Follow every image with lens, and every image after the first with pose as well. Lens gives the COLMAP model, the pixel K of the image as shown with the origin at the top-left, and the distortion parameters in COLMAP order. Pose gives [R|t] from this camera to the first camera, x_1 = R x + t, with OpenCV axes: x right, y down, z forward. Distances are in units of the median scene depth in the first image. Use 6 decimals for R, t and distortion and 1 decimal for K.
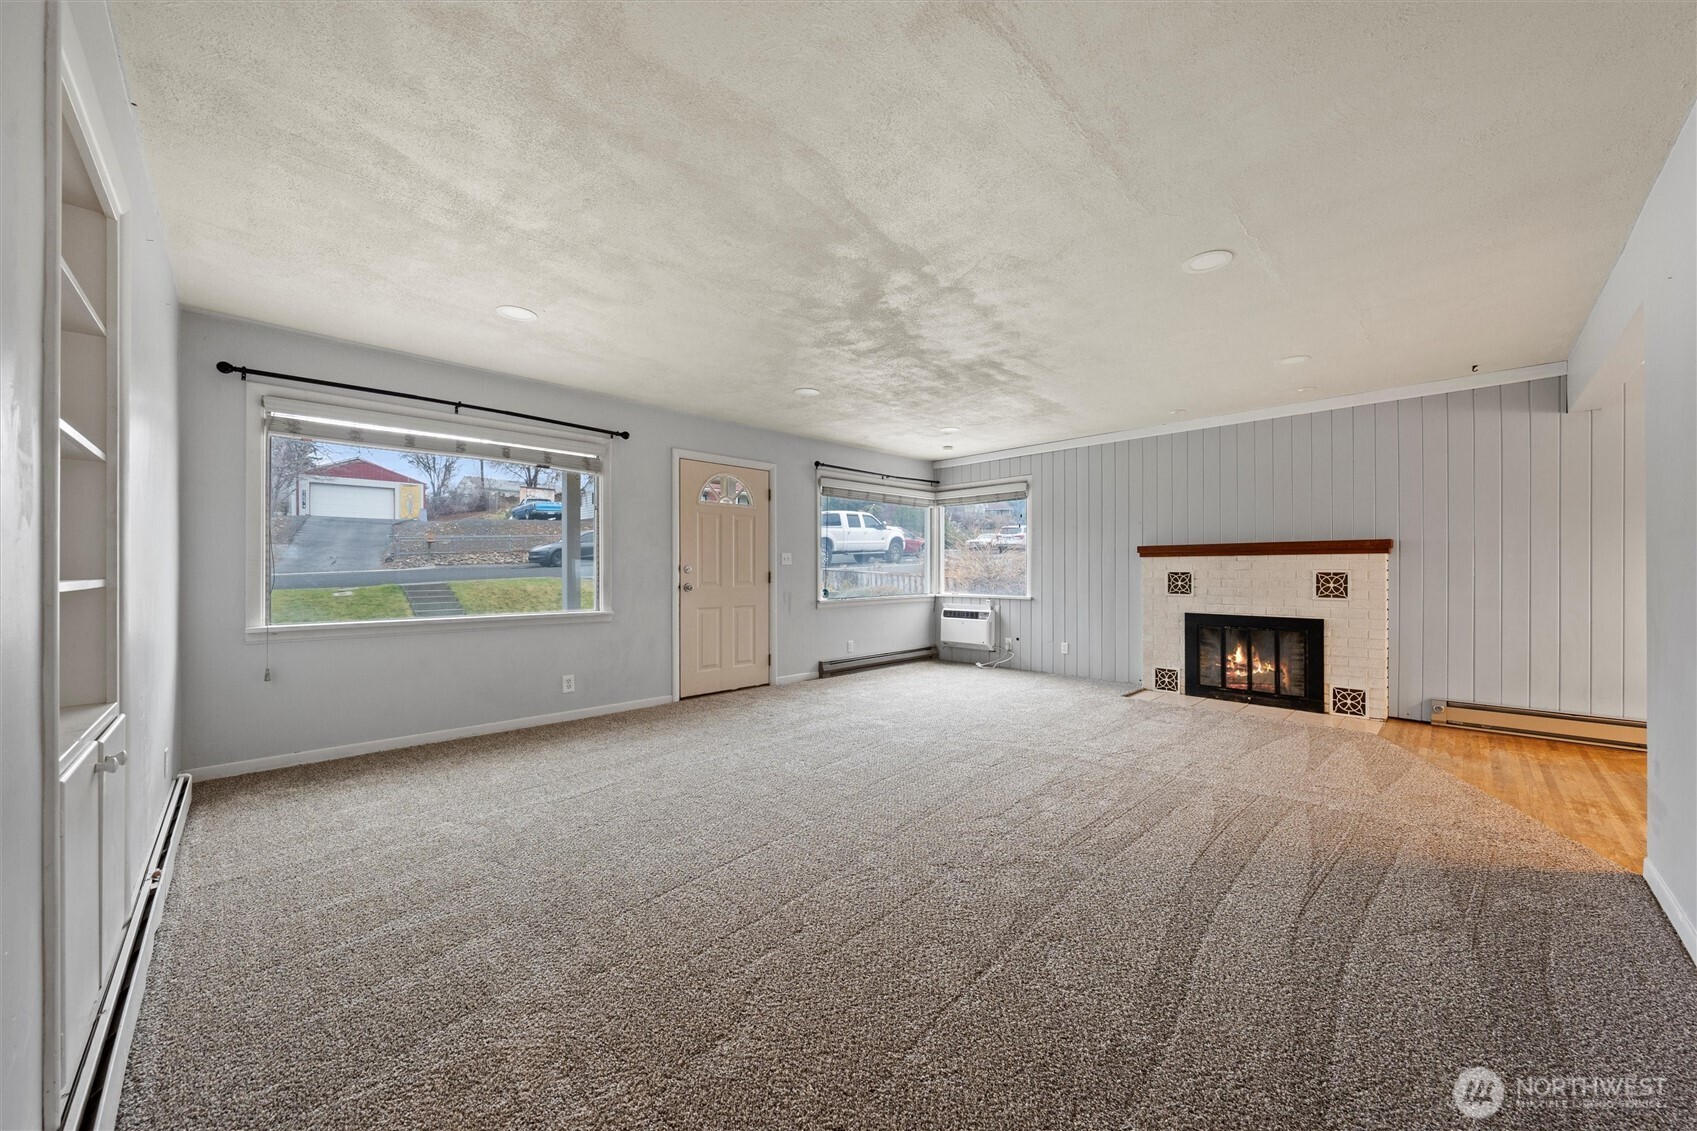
lens RADIAL K [[612.6, 0, 859.0], [0, 612.6, 569.6], [0, 0, 1]] dist [-0.003467, -0.000275]
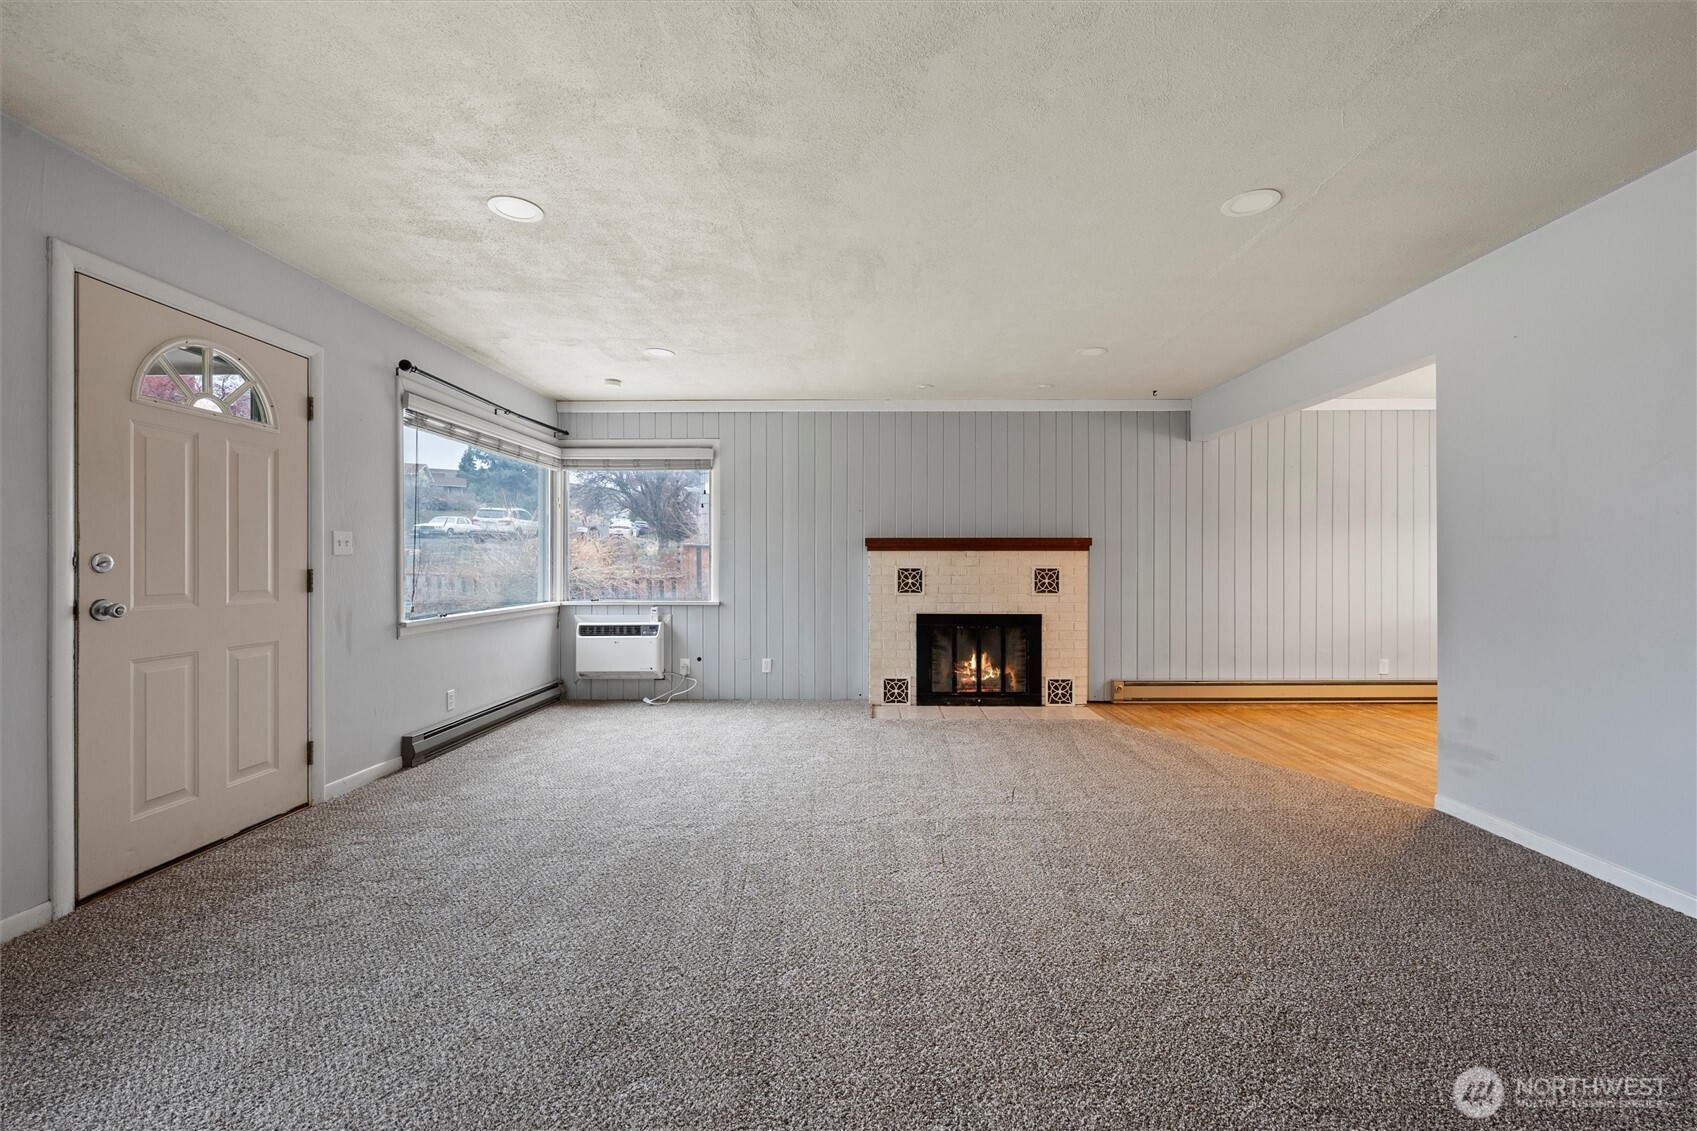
lens RADIAL K [[694.4, 0, 862.5], [0, 694.4, 565.3], [0, 0, 1]] dist [-0.002612, 0.000288]
pose [[0.712498, 0.001117, 0.701673, -0.234088], [-0.002059, 0.999998, 0.000499, -0.000536], [-0.701671, -0.001800, 0.712499, 0.332615]]
